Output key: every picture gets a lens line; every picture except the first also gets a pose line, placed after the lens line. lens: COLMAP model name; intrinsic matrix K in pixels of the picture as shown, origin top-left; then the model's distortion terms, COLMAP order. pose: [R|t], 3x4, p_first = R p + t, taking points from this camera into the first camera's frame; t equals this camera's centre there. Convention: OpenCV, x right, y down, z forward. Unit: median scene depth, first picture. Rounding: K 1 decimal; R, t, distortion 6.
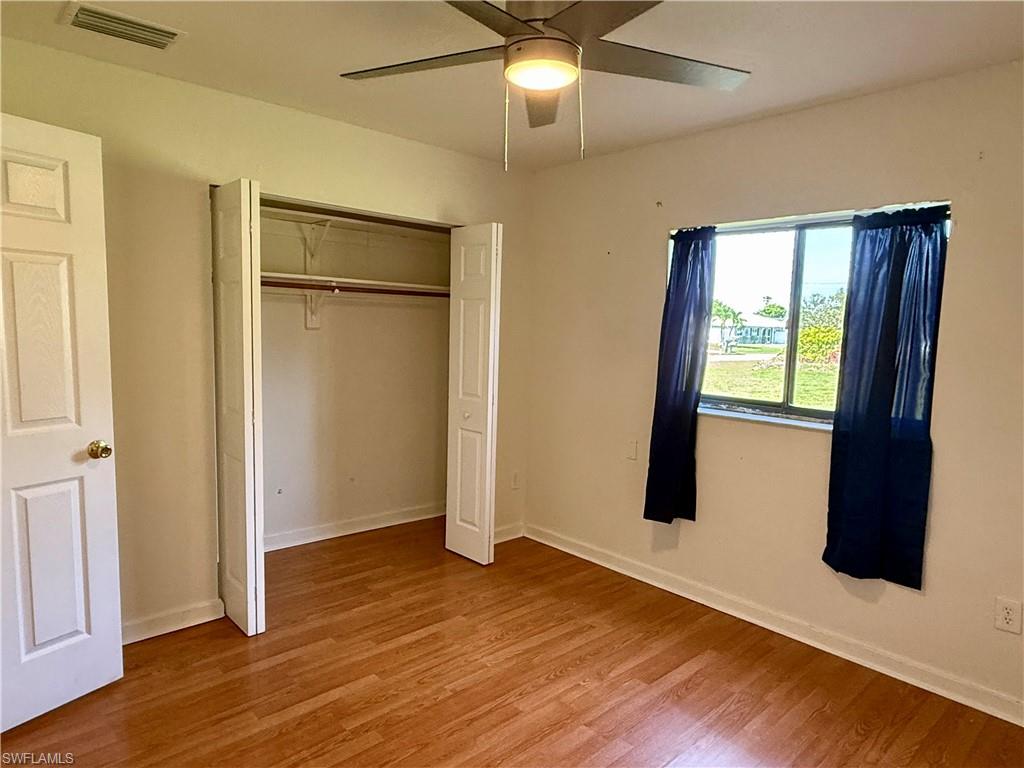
lens RADIAL K [[632.2, 0, 507.7], [0, 632.2, 389.2], [0, 0, 1]] dist [0.004173, -0.000635]
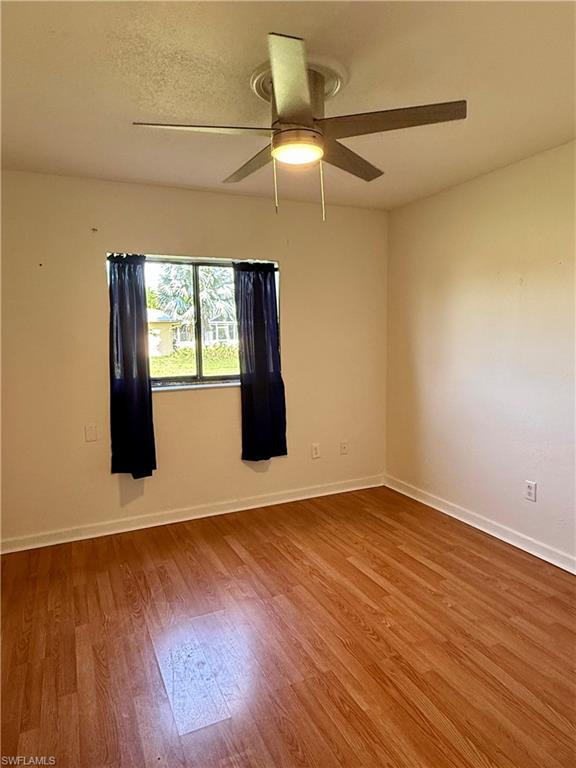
lens RADIAL K [[474.2, 0, 288.0], [0, 474.2, 384.0], [0, 0, 1]] dist [0.004173, -0.000635]
pose [[0.299388, -0.140355, 0.943752, -0.639599], [0.119965, 0.986809, 0.108702, -0.060185], [-0.946560, 0.080673, 0.312277, 0.434200]]
